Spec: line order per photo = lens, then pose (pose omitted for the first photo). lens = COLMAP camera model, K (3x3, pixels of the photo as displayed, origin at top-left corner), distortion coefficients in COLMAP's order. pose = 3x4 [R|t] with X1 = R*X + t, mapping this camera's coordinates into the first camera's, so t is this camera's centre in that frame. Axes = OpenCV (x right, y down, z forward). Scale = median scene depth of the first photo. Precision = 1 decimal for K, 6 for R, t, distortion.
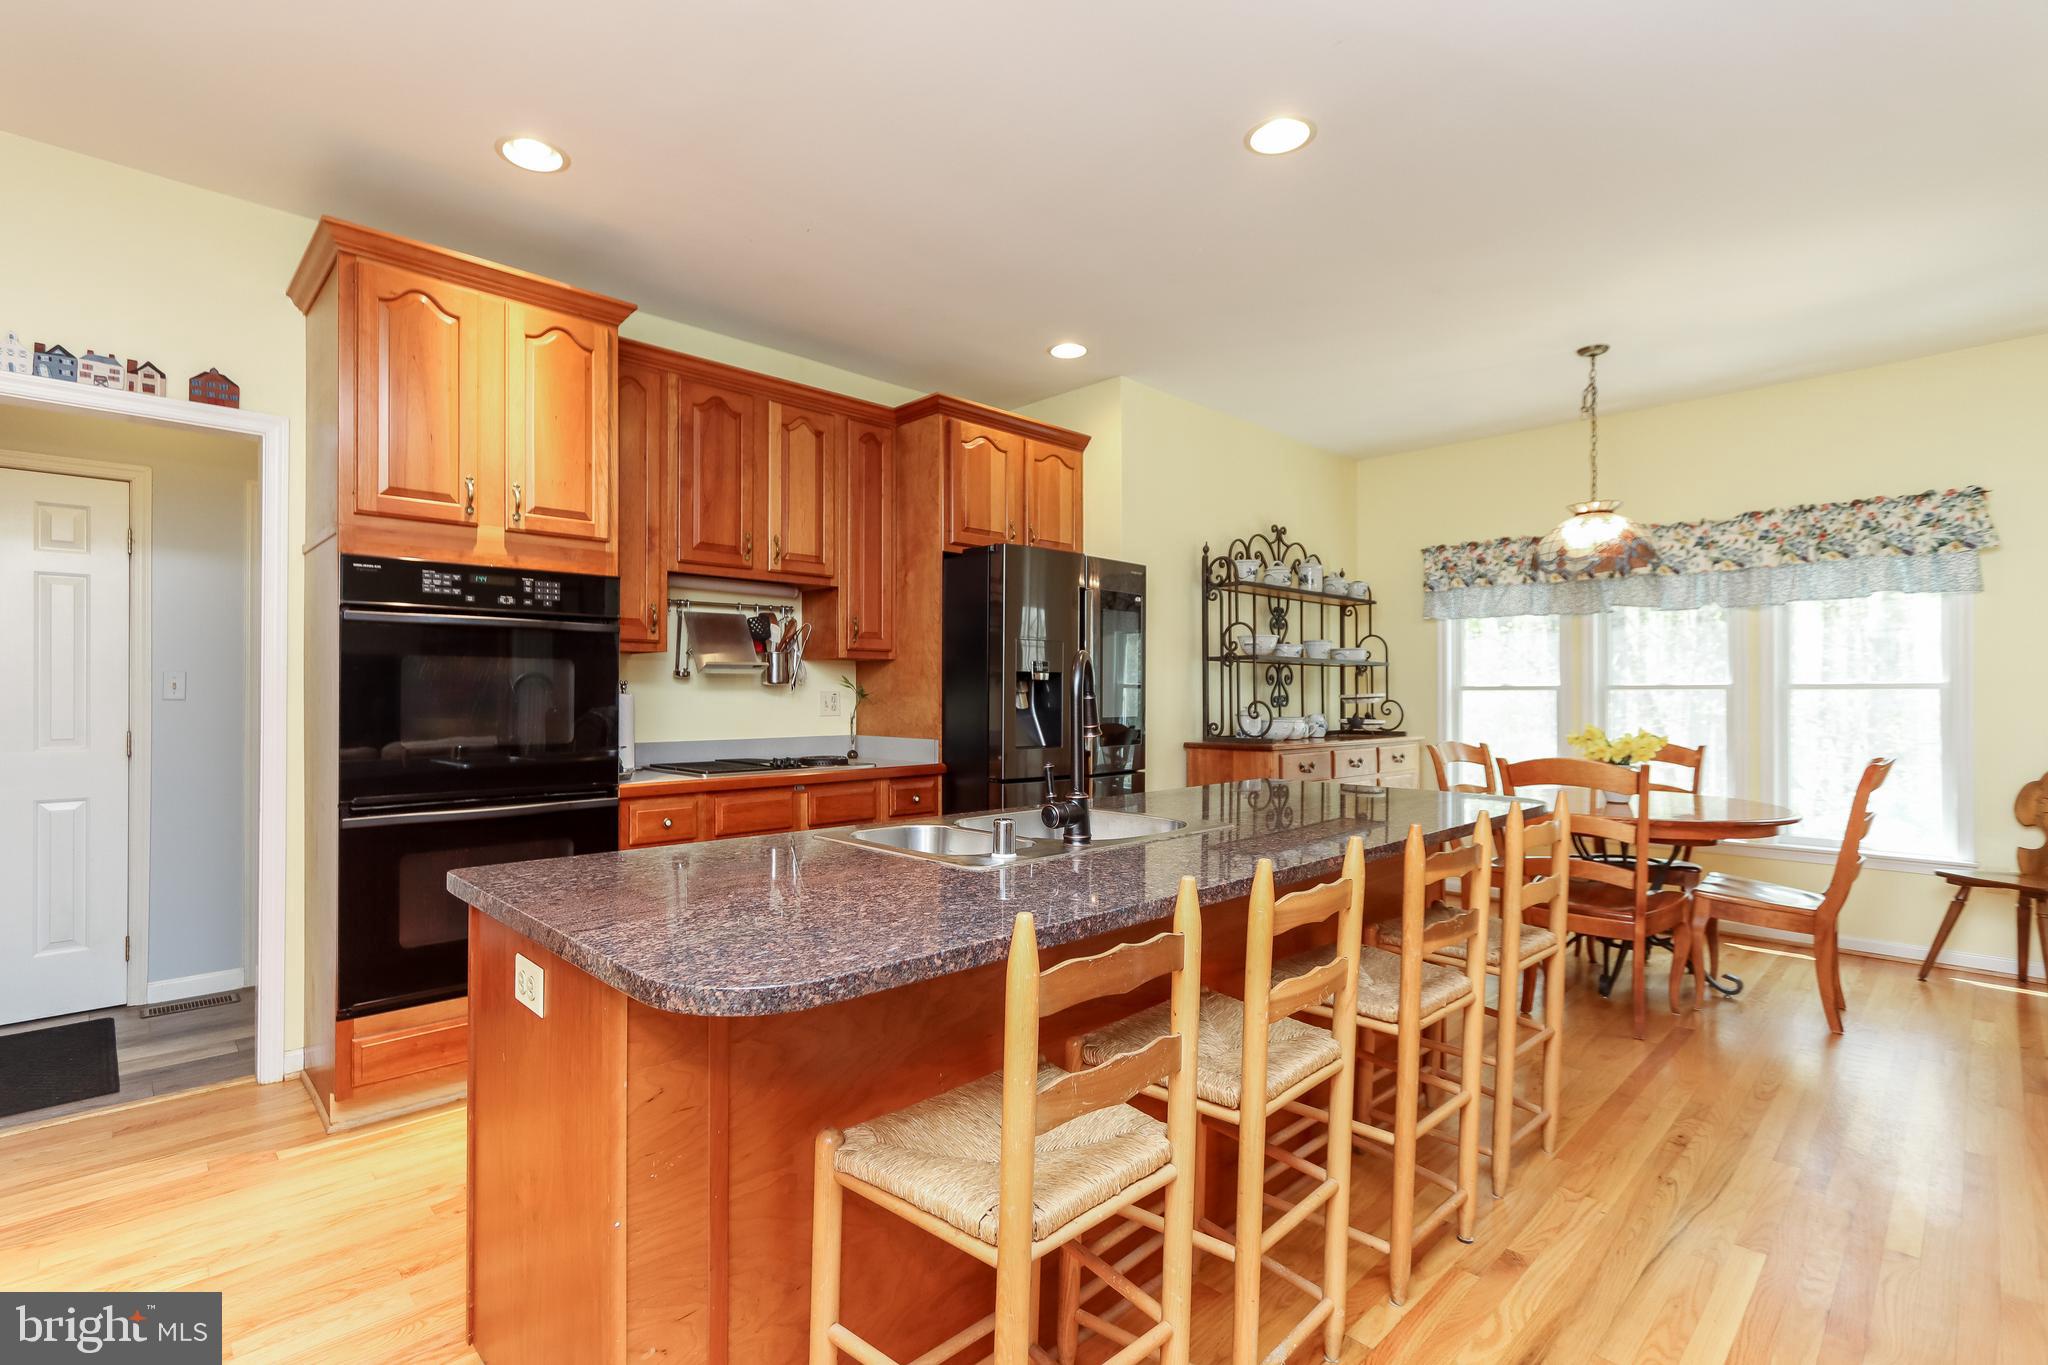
lens RADIAL K [[949.3, 0, 984.4], [0, 949.3, 692.9], [0, 0, 1]] dist [0.000419, -0.000036]
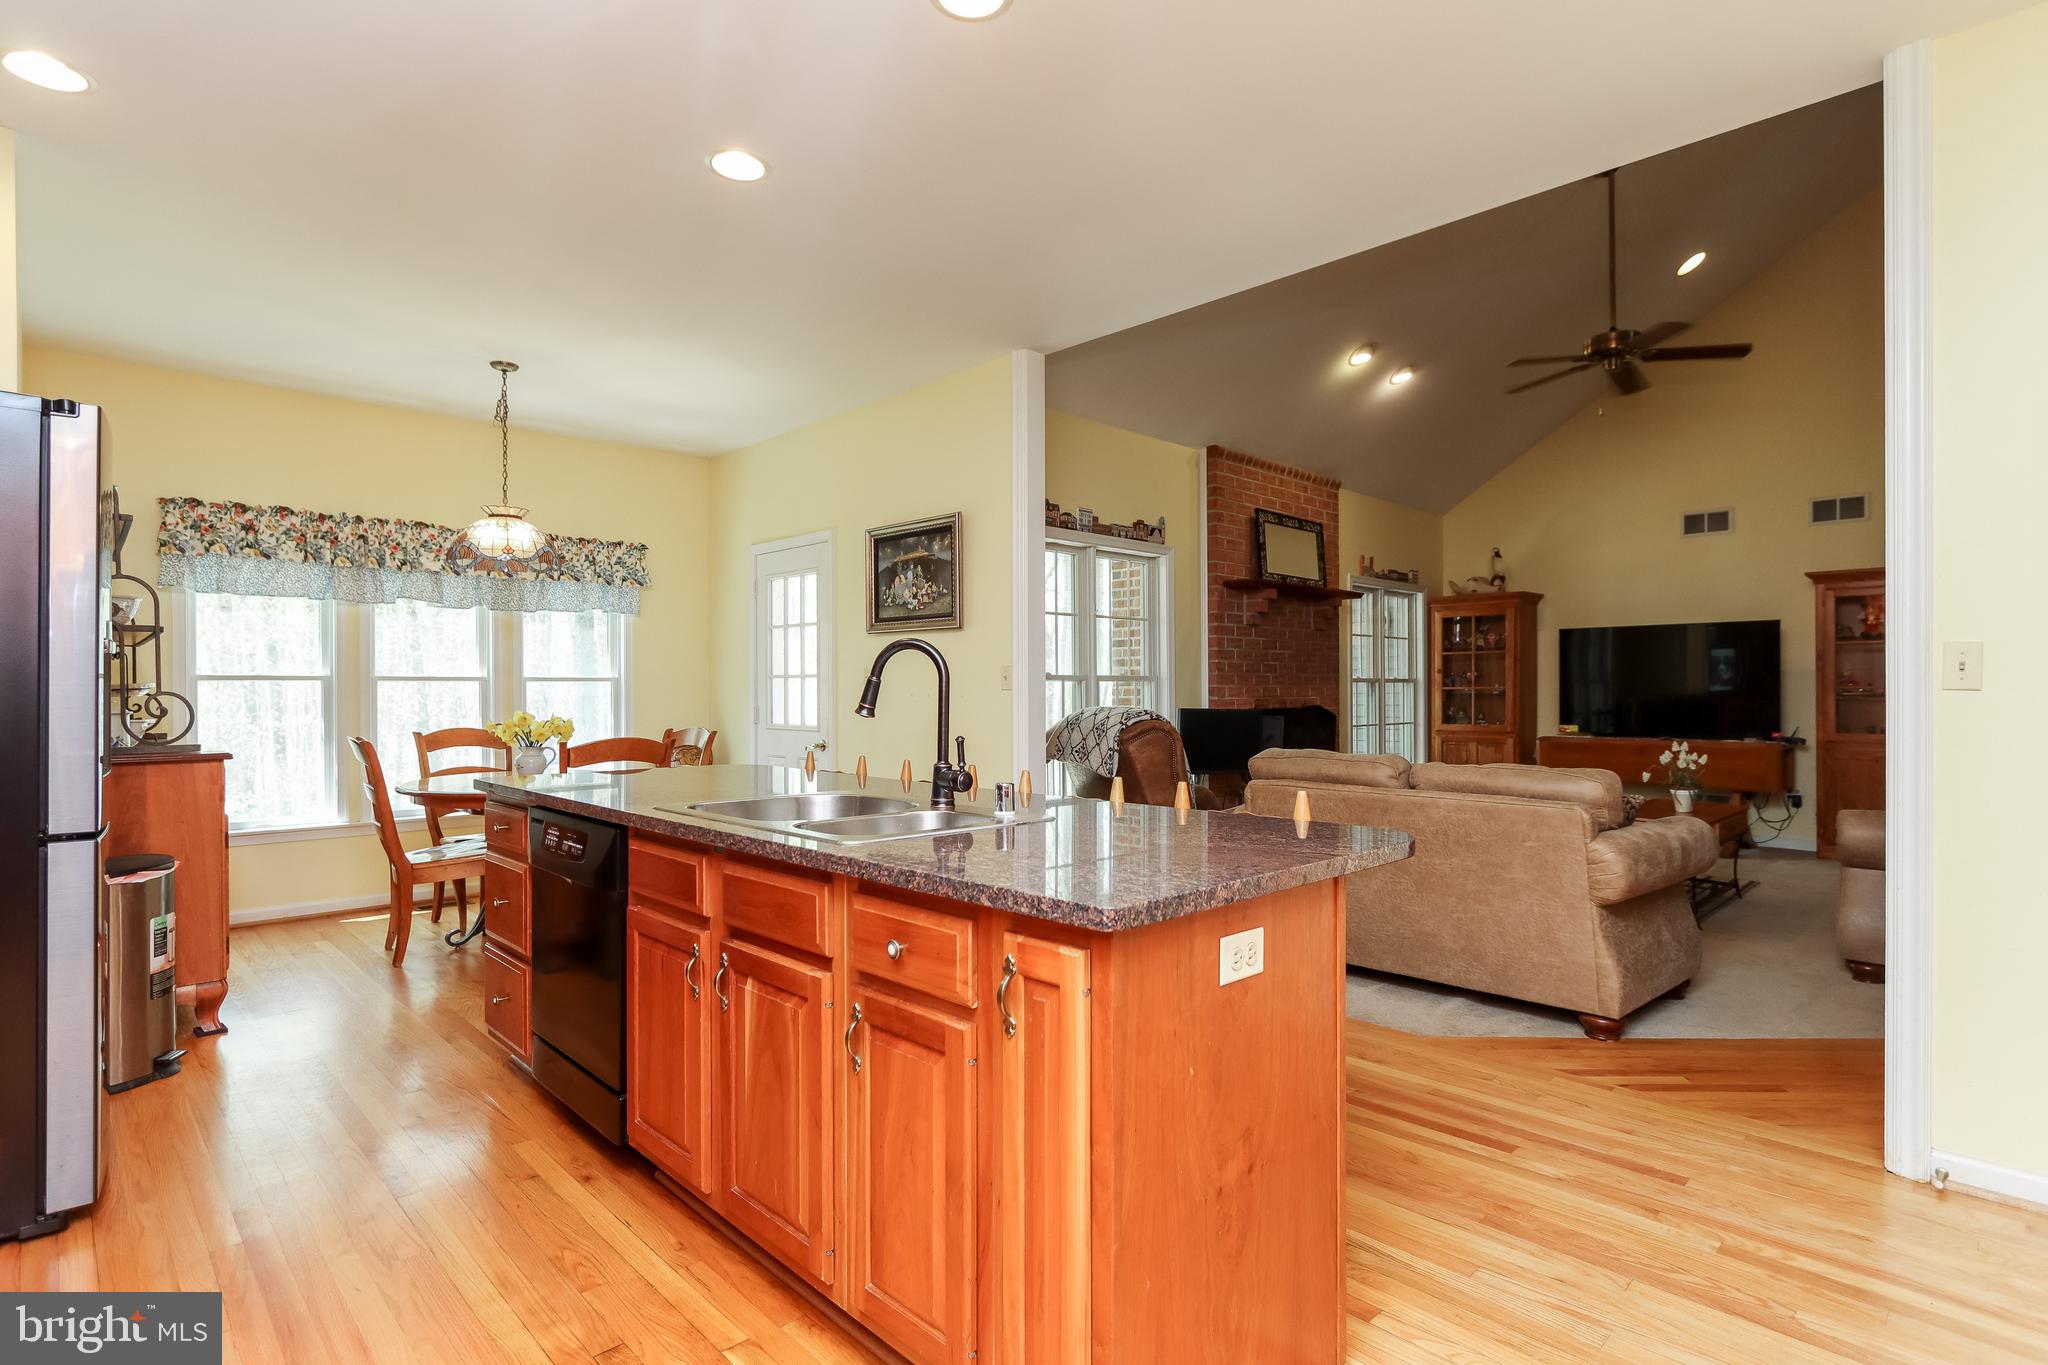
lens RADIAL K [[1018.3, 0, 1016.7], [0, 1018.3, 691.2], [0, 0, 1]] dist [-0.005077, 0.000053]
pose [[-0.012689, -0.001886, 0.999918, -0.539218], [0.000277, 0.999998, 0.001890, 0.008354], [-0.999919, 0.000301, -0.012689, 0.436519]]
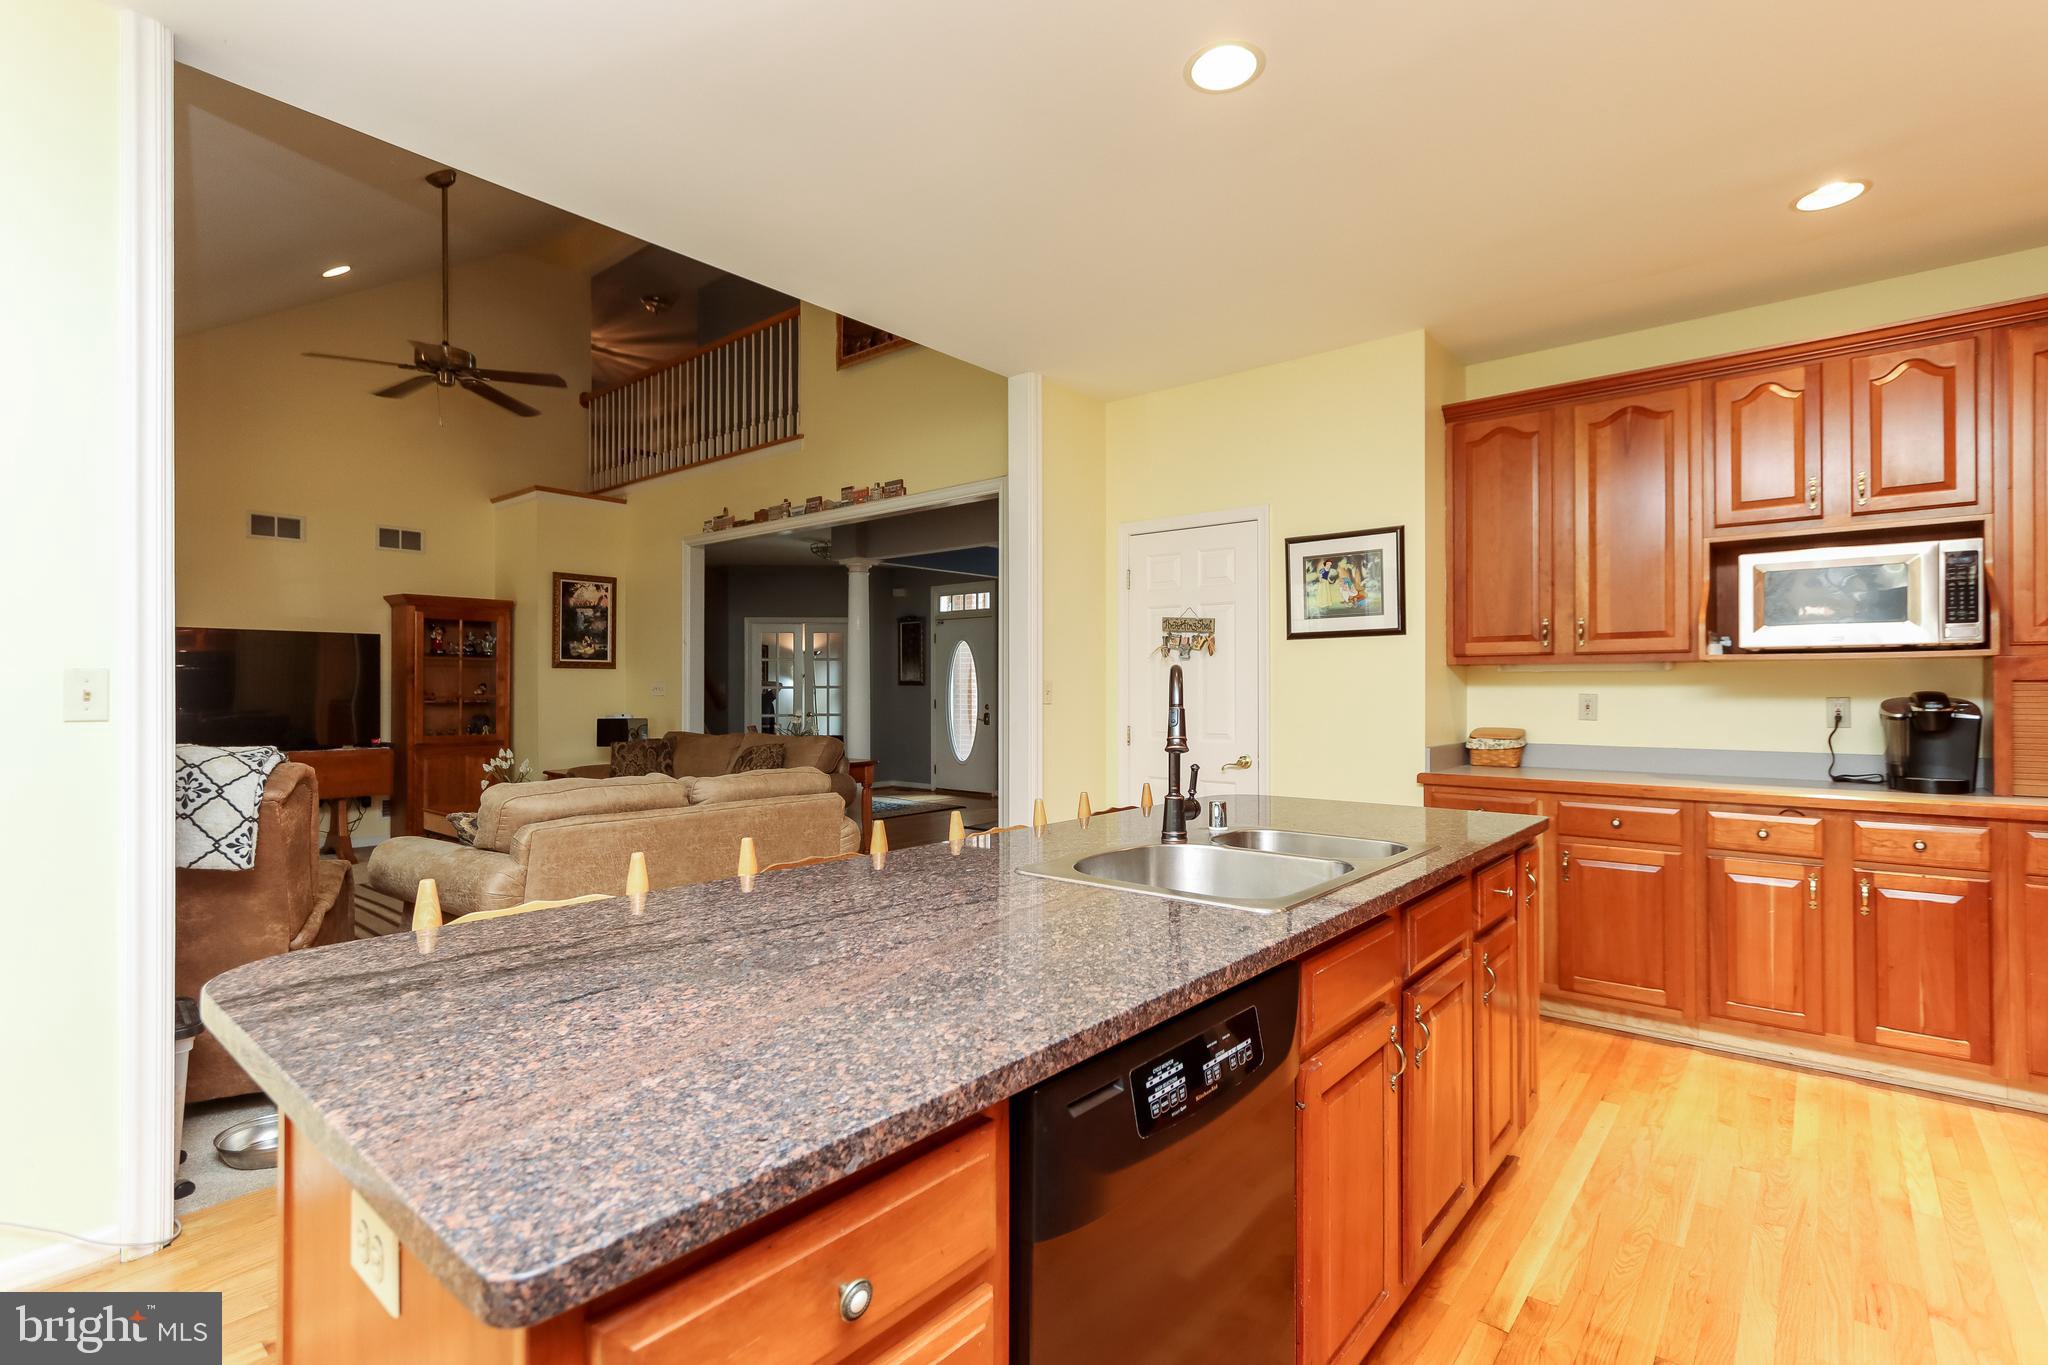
lens RADIAL K [[939.7, 0, 1032.5], [0, 939.7, 690.1], [0, 0, 1]] dist [0.002924, 0.000142]
pose [[-0.992776, -0.000767, -0.119981, 0.216528], [-0.000710, 1.000000, -0.000518, -0.007728], [0.119982, -0.000429, -0.992776, 1.001402]]
